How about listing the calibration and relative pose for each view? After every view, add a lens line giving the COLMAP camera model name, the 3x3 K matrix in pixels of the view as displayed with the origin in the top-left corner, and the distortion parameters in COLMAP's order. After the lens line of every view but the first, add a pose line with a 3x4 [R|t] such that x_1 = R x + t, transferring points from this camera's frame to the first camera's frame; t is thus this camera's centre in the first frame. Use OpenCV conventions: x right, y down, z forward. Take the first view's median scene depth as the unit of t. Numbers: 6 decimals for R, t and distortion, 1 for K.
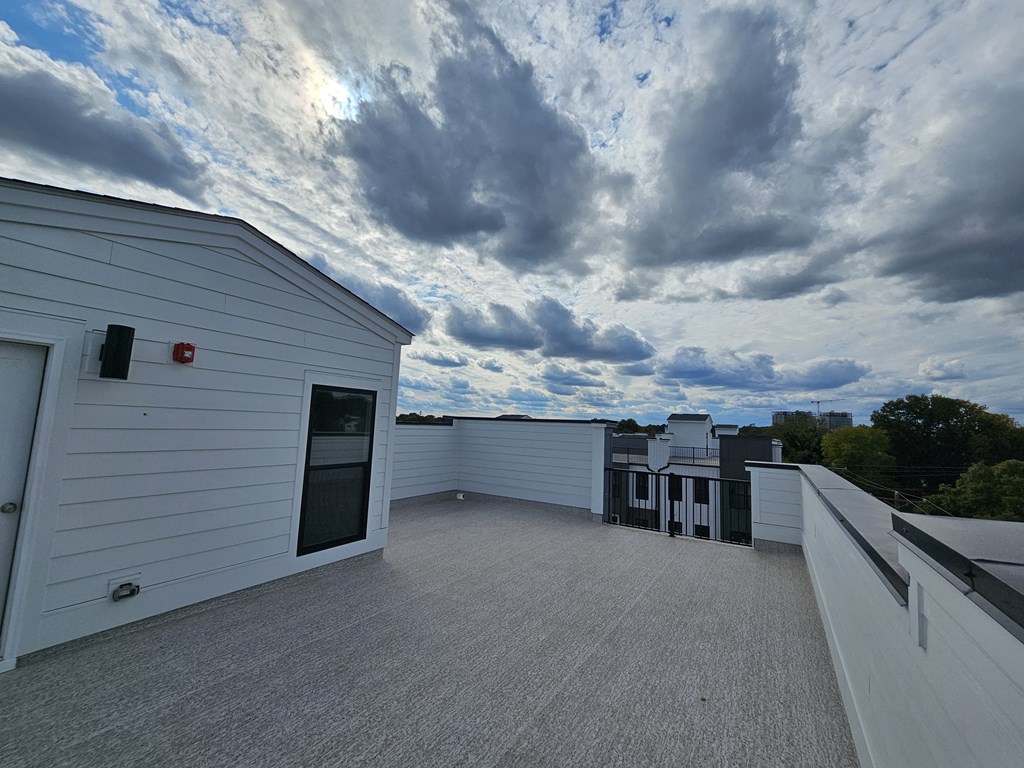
lens RADIAL K [[419.4, 0, 507.7], [0, 419.4, 385.2], [0, 0, 1]] dist [-0.006877, 0.000127]
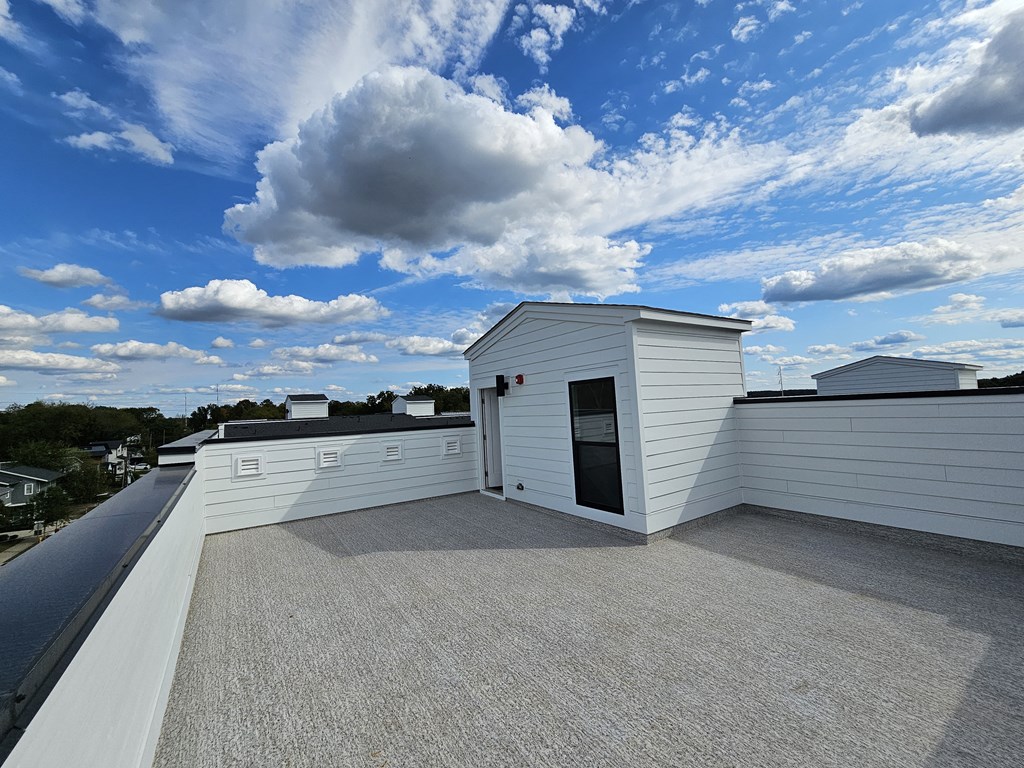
lens RADIAL K [[419.4, 0, 508.7], [0, 419.4, 377.5], [0, 0, 1]] dist [-0.006877, 0.000127]
pose [[-0.410812, -0.084472, -0.907798, 1.054431], [0.114315, 0.983068, -0.143208, 0.191542], [0.904525, -0.162607, -0.394200, 1.642334]]
